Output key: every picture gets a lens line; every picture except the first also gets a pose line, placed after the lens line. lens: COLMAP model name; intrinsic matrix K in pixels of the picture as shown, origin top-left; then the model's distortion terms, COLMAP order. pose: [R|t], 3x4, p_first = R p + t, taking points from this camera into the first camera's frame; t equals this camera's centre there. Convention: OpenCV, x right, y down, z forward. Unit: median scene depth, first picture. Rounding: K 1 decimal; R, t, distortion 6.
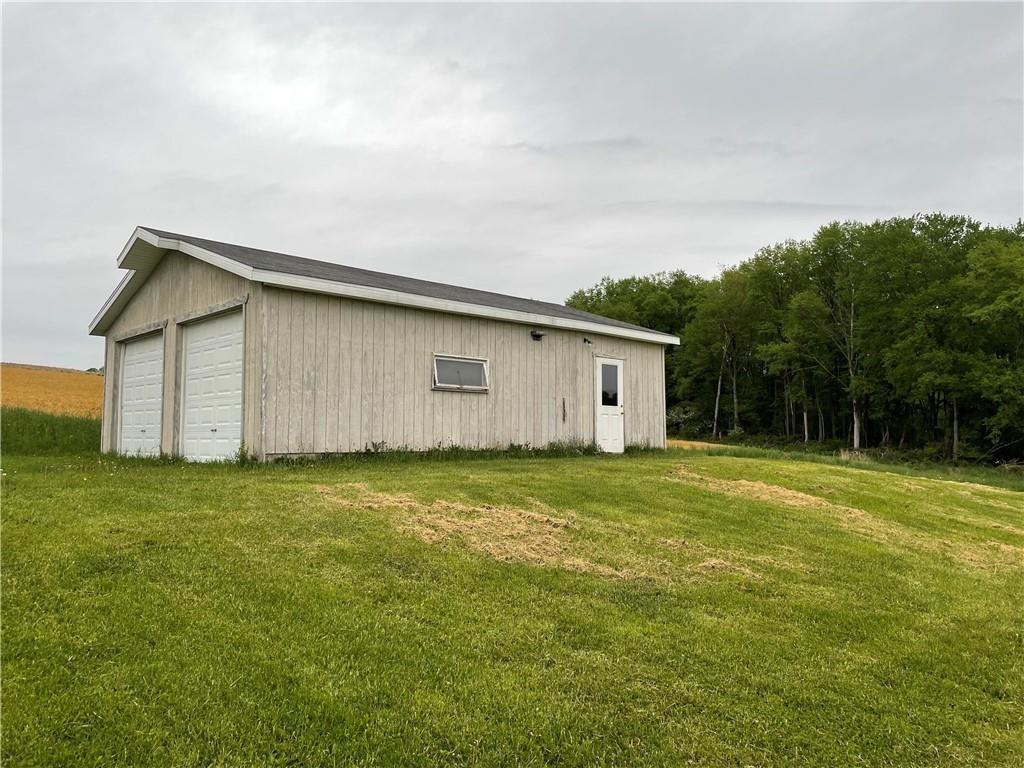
lens RADIAL K [[766.1, 0, 509.1], [0, 766.1, 389.4], [0, 0, 1]] dist [0.034663, -0.000641]
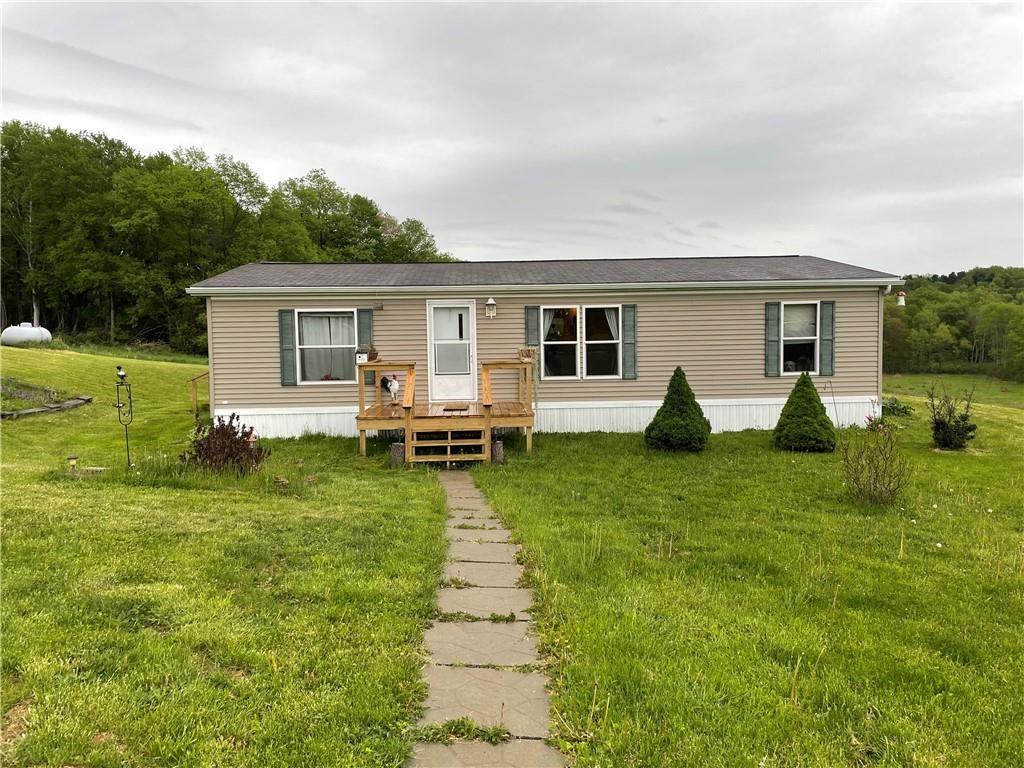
lens RADIAL K [[766.1, 0, 502.3], [0, 766.1, 382.0], [0, 0, 1]] dist [0.034663, -0.000641]
pose [[0.636798, -0.056433, 0.768963, 0.013837], [-0.041470, 0.993367, 0.107244, -0.004168], [-0.769915, -0.100182, 0.630234, -0.288065]]
